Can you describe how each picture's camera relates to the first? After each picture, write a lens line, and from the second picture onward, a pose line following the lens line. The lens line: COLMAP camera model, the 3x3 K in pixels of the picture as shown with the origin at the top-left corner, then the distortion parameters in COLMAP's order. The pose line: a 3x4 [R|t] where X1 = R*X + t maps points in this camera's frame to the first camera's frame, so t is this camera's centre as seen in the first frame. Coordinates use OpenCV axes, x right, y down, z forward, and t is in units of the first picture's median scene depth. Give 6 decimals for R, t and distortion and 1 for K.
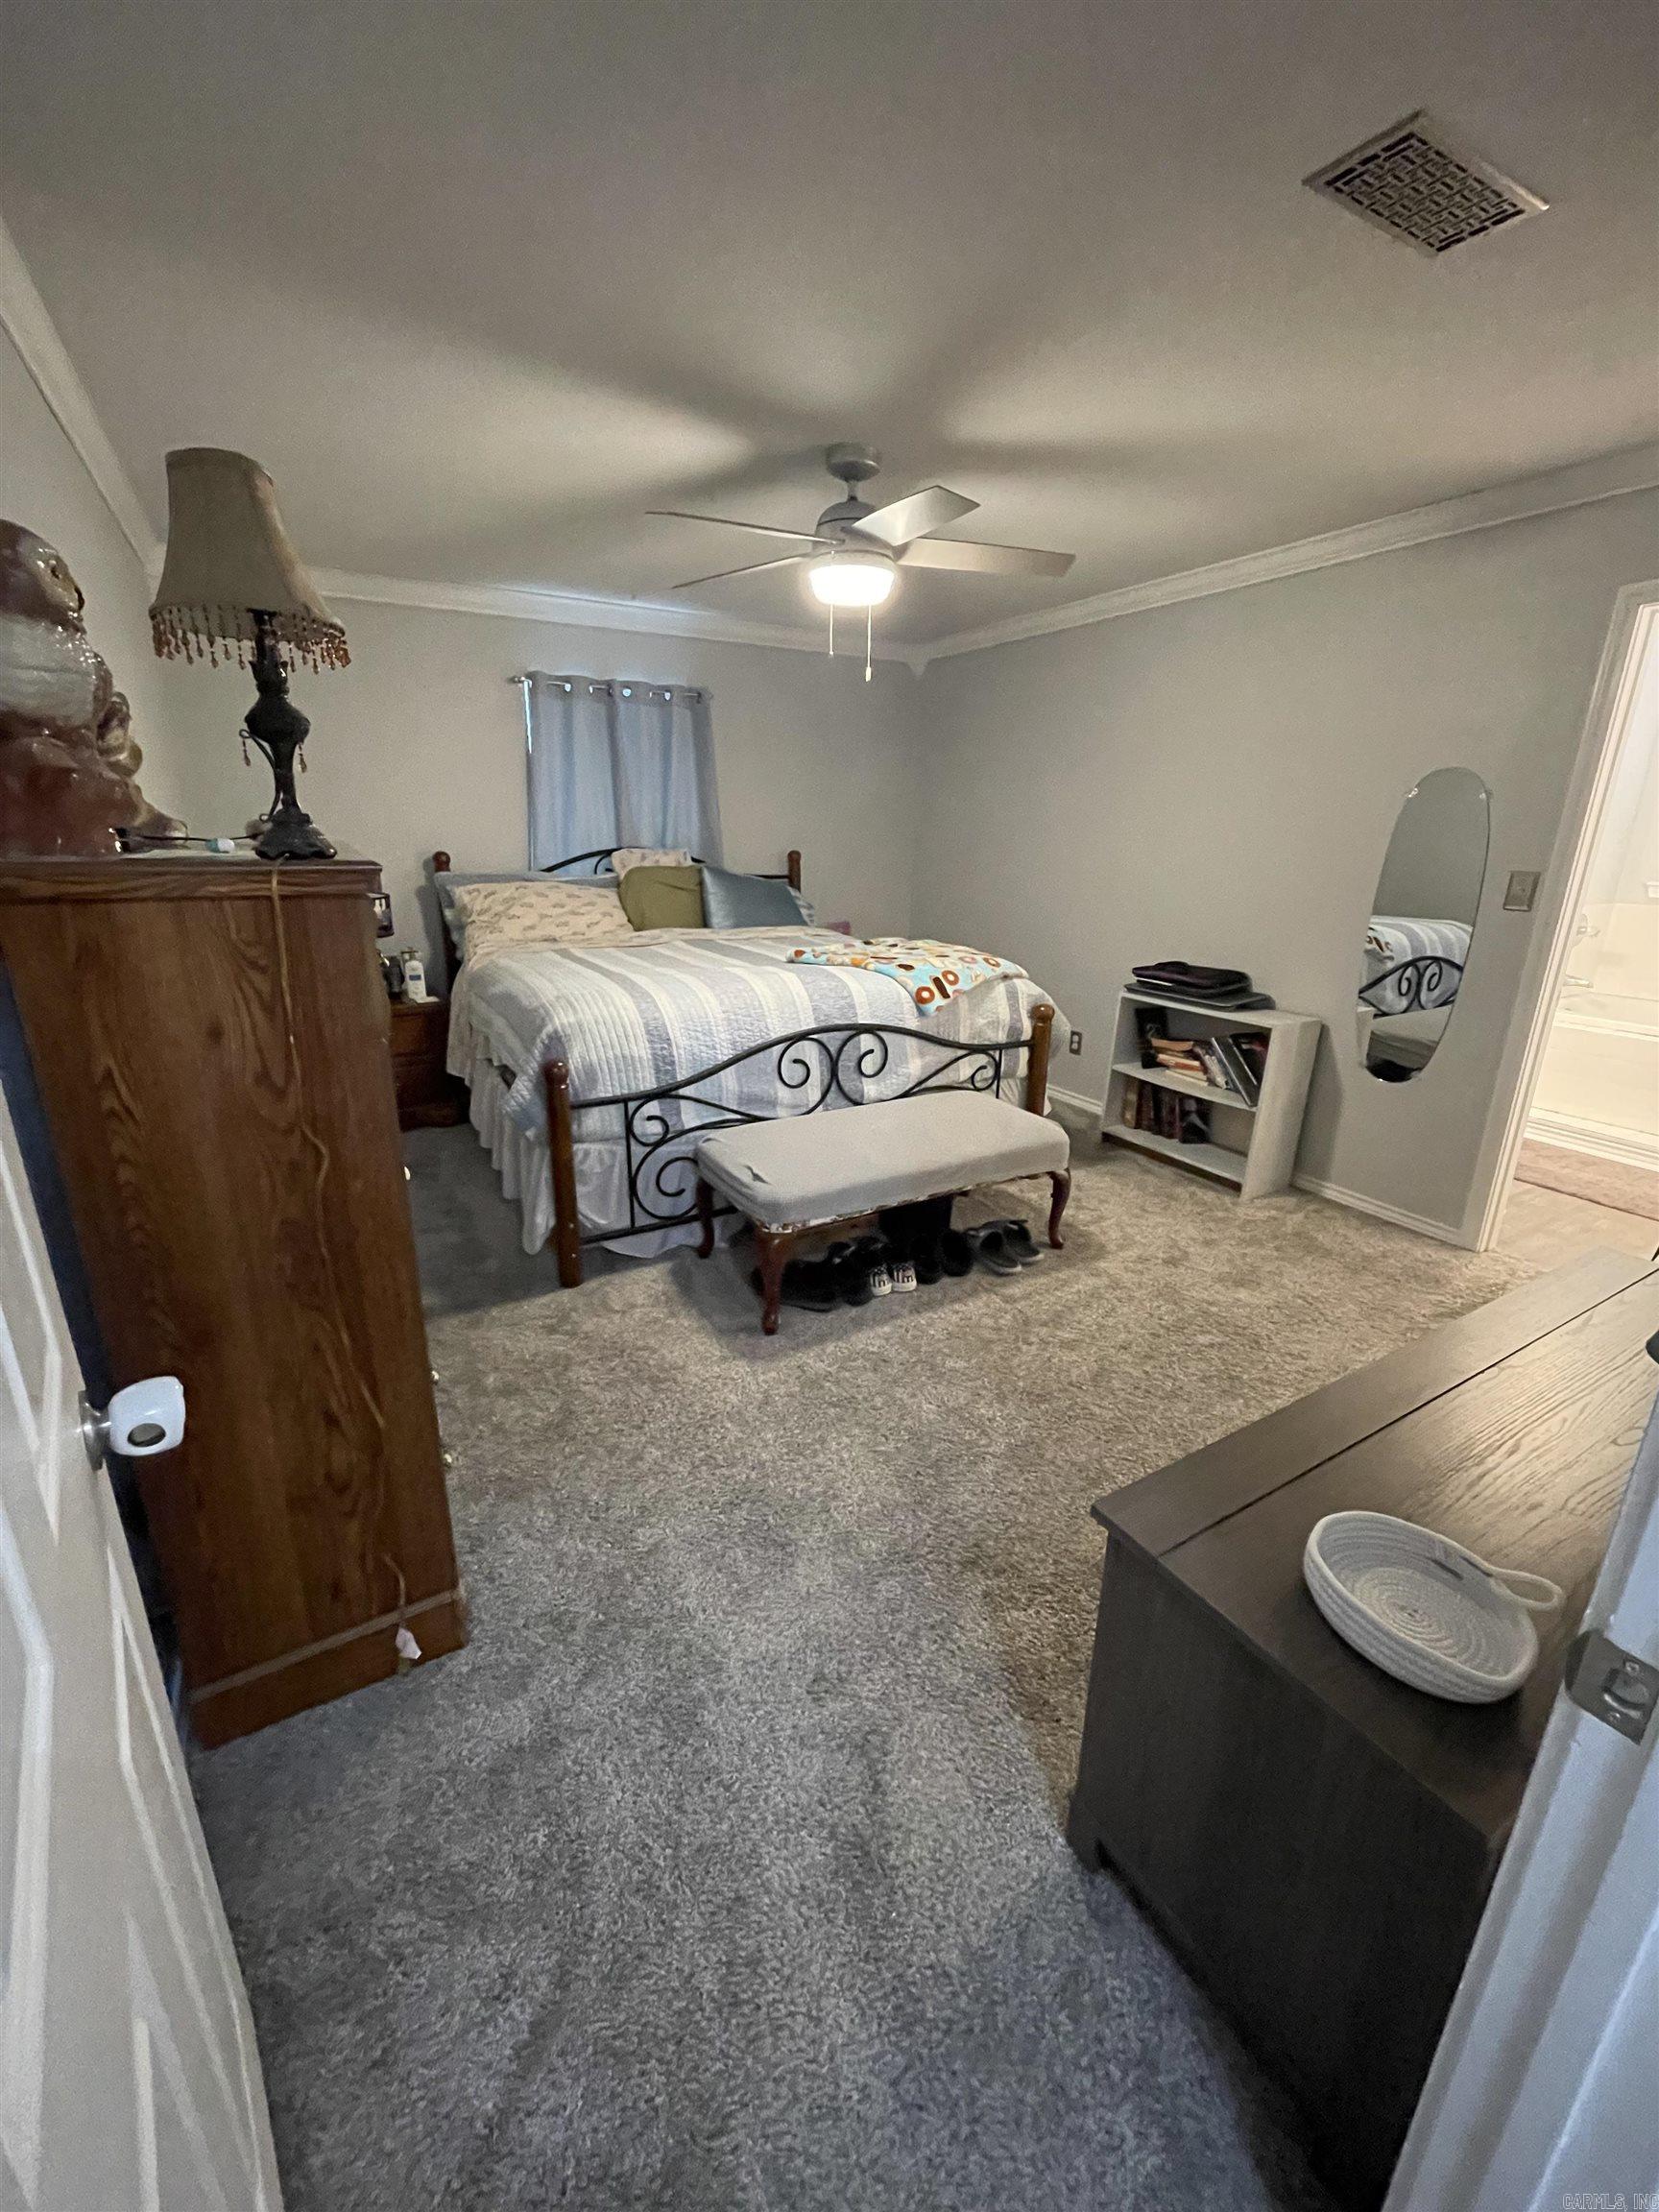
lens RADIAL K [[891.7, 0, 824.8], [0, 891.7, 1100.9], [0, 0, 1]] dist [0.001154, -0.000073]
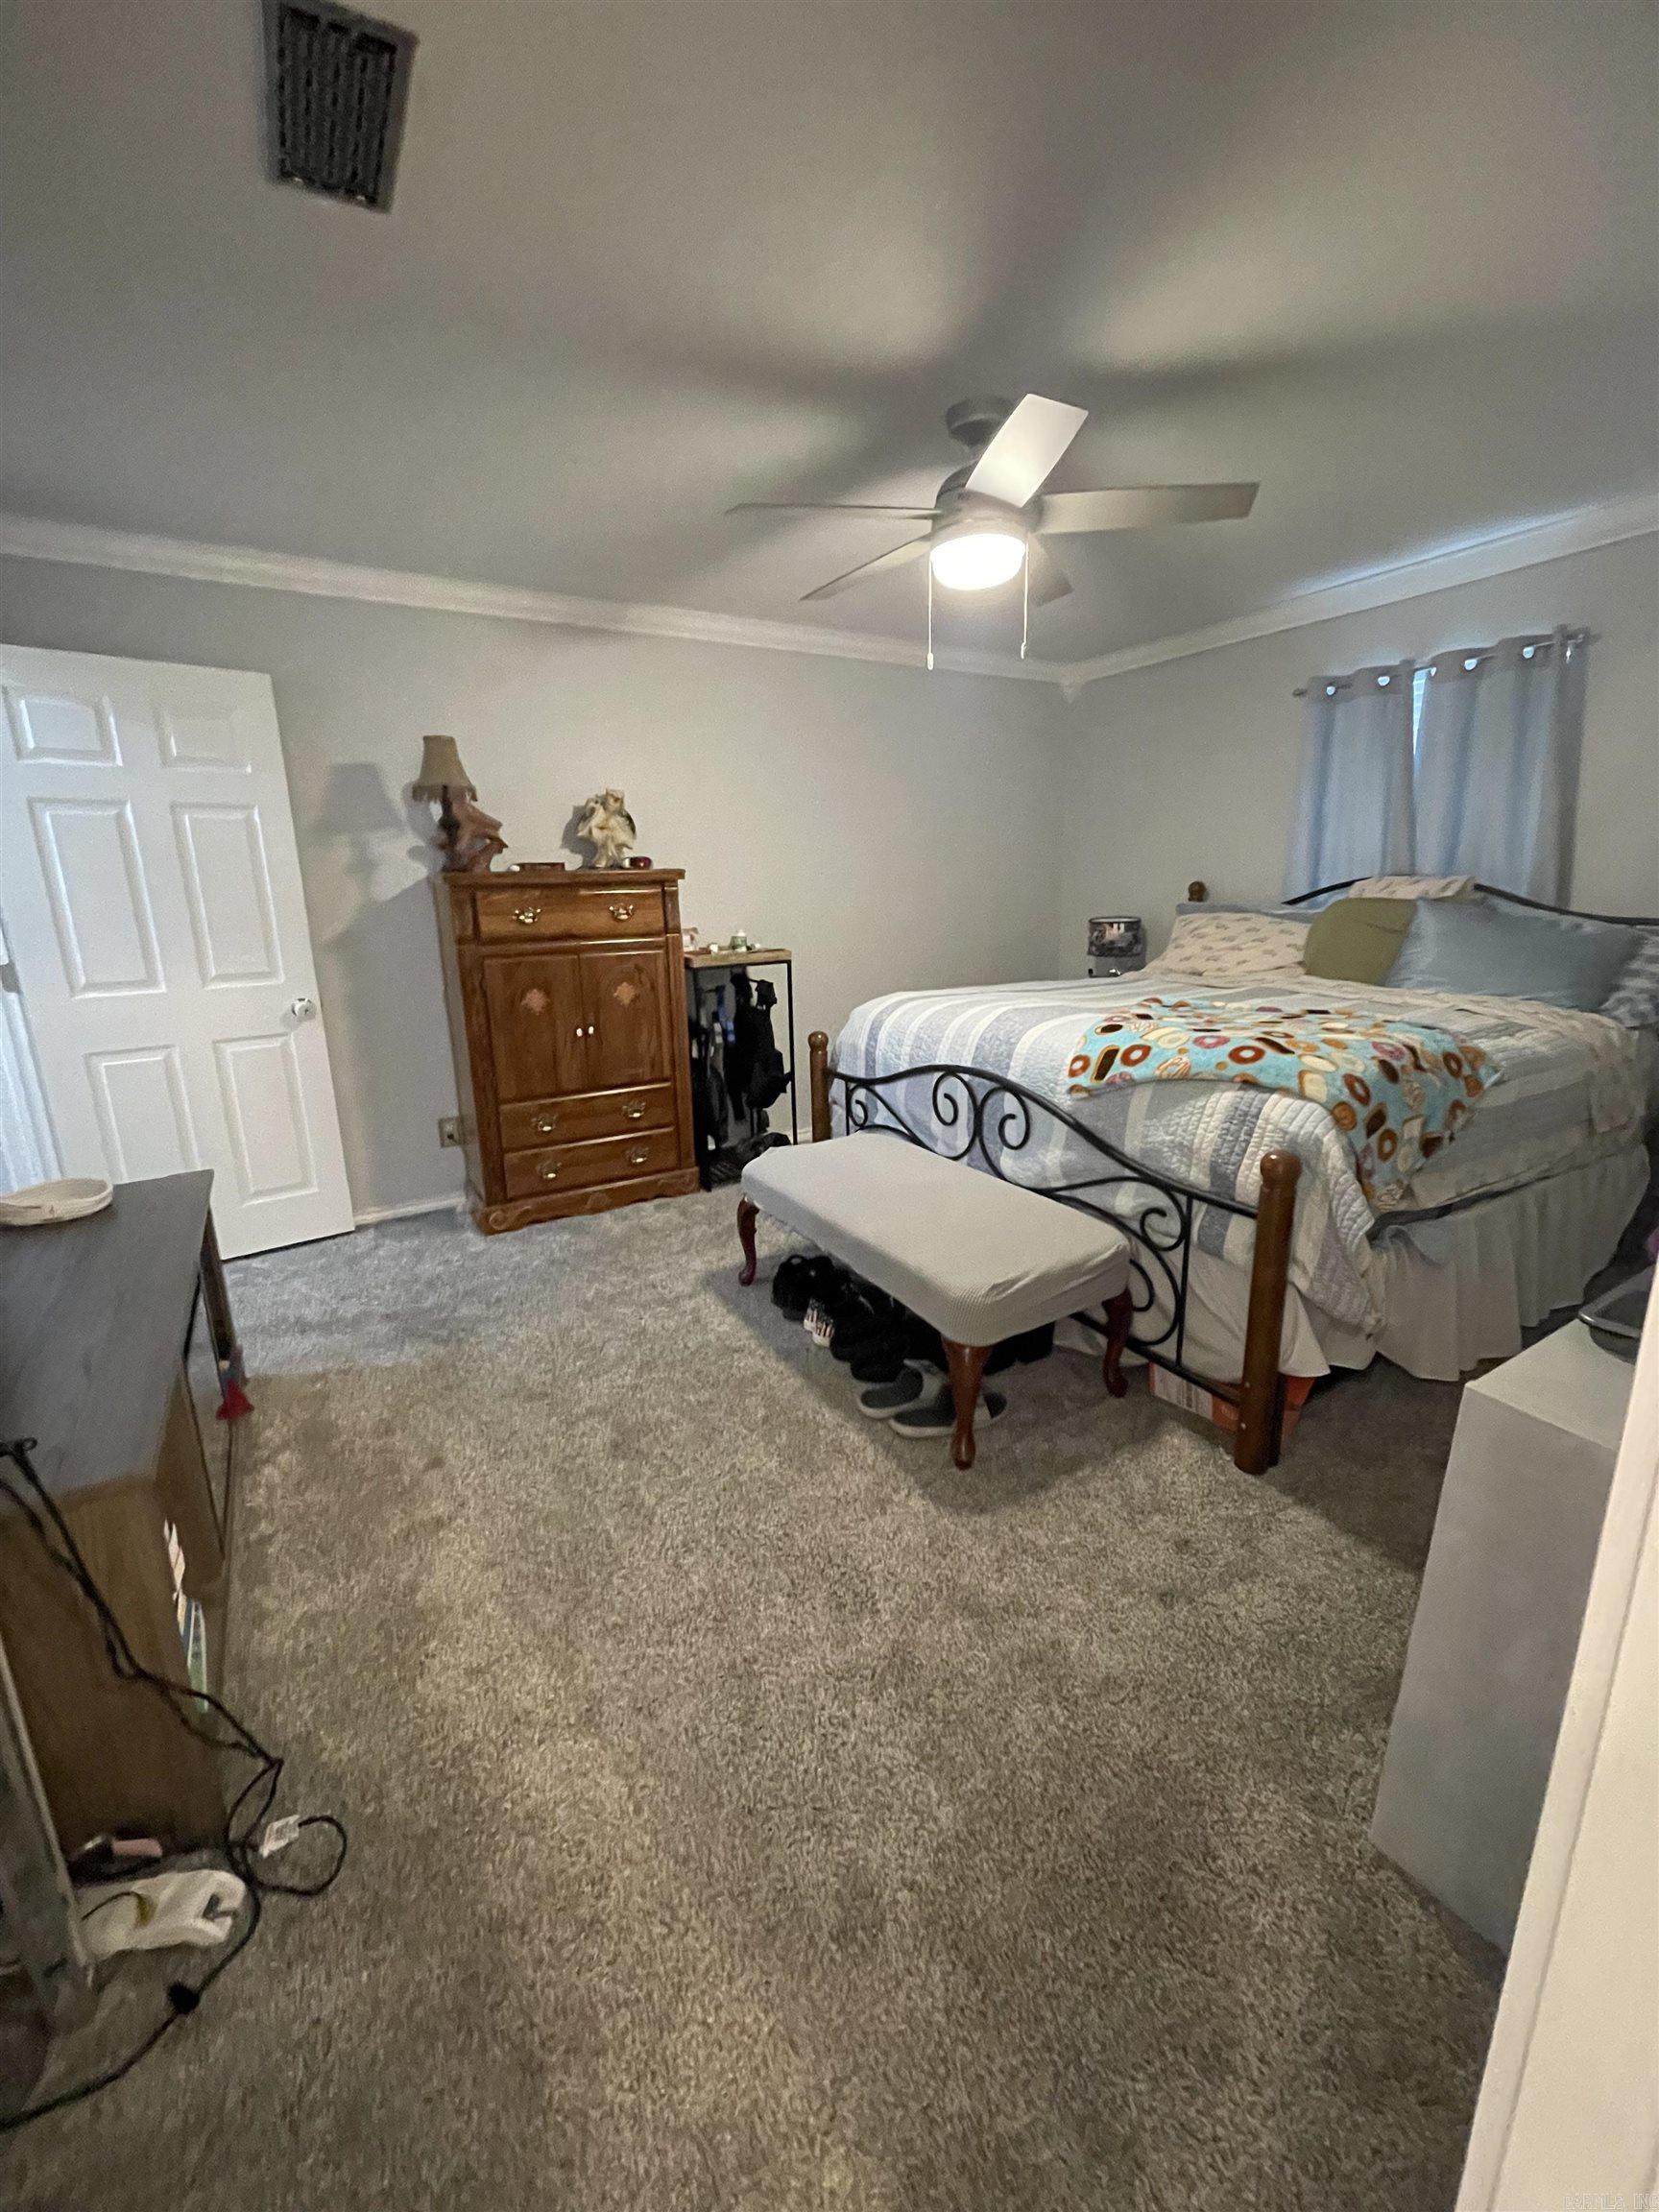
lens RADIAL K [[891.7, 0, 824.8], [0, 891.7, 1100.9], [0, 0, 1]] dist [0.001154, -0.000073]
pose [[0.010033, 0.225334, -0.974230, 0.855905], [-0.278576, 0.936337, 0.213701, -0.199674], [0.960362, 0.269253, 0.072167, 0.809251]]
